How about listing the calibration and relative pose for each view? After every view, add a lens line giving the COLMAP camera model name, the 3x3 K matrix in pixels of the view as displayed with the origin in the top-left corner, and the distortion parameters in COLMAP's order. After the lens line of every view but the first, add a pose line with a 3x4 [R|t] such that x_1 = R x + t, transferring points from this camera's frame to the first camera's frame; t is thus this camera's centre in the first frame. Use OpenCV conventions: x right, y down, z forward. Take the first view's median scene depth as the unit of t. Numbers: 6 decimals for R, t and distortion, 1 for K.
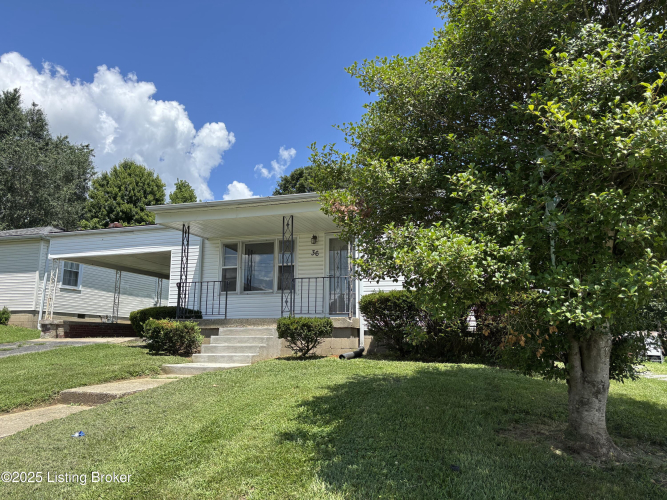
lens RADIAL K [[504.1, 0, 333.5], [0, 504.1, 250.0], [0, 0, 1]] dist [0.087229, -0.119999]
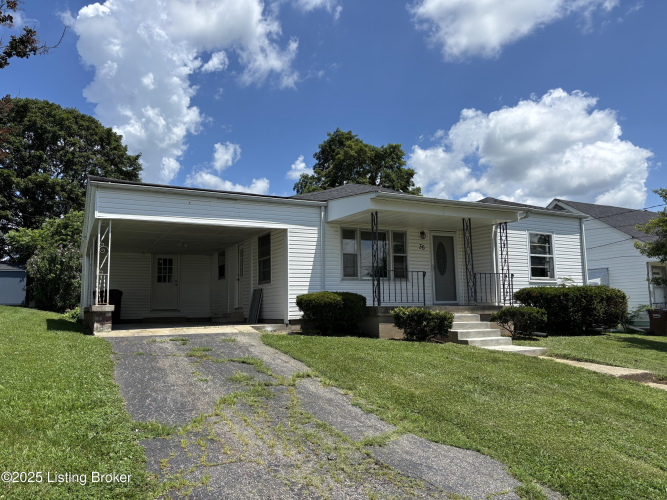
lens RADIAL K [[504.1, 0, 333.5], [0, 504.1, 250.0], [0, 0, 1]] dist [0.087229, -0.119999]
pose [[0.732498, 0.078948, 0.676176, -0.929019], [-0.097753, 0.995157, -0.010295, 0.042963], [-0.673714, -0.058557, 0.736668, 0.312215]]
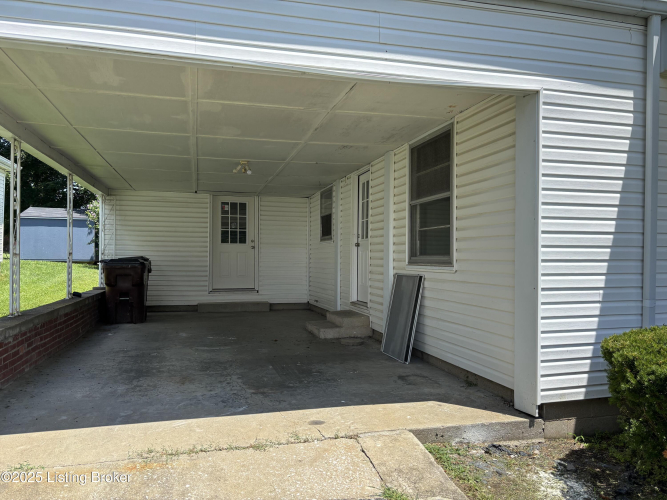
lens RADIAL K [[504.1, 0, 333.5], [0, 504.1, 250.0], [0, 0, 1]] dist [0.087229, -0.119999]
pose [[0.859583, 0.025722, 0.510348, -0.582902], [-0.096240, 0.989008, 0.112251, 0.066795], [-0.501851, -0.145605, 0.852611, 0.887961]]
